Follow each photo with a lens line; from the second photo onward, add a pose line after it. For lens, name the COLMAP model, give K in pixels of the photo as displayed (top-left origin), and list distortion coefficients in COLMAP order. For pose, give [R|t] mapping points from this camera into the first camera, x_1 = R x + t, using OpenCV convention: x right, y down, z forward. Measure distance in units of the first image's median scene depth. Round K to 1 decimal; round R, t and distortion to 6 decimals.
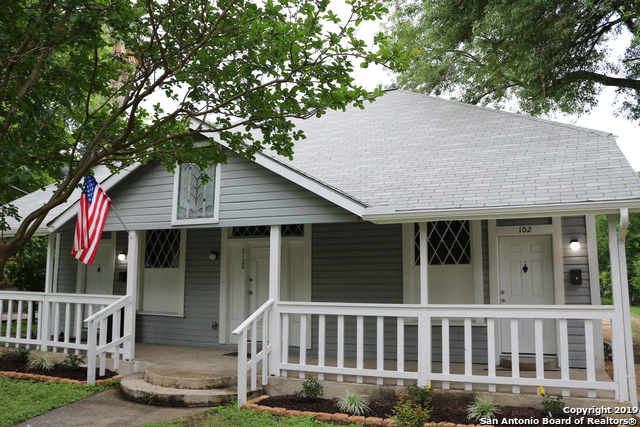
lens RADIAL K [[530.7, 0, 320.0], [0, 530.7, 213.5], [0, 0, 1]] dist [-0.063566, 0.004806]
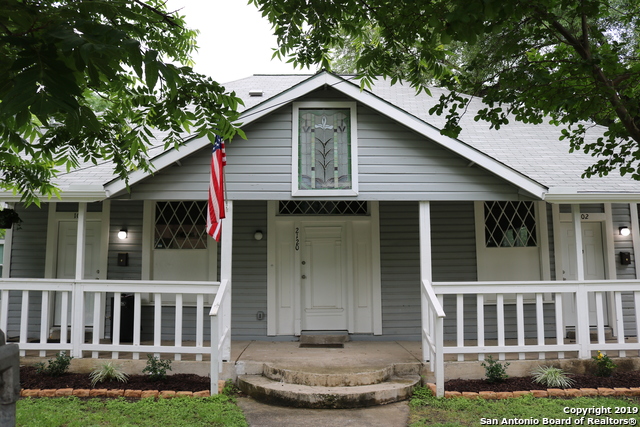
lens RADIAL K [[521.8, 0, 320.0], [0, 521.8, 213.5], [0, 0, 1]] dist [-0.082181, 0.000026]
pose [[0.910203, 0.039163, 0.412307, -0.588753], [-0.045686, 0.998938, 0.005973, 0.043643], [-0.411636, -0.024273, 0.911025, 0.227618]]
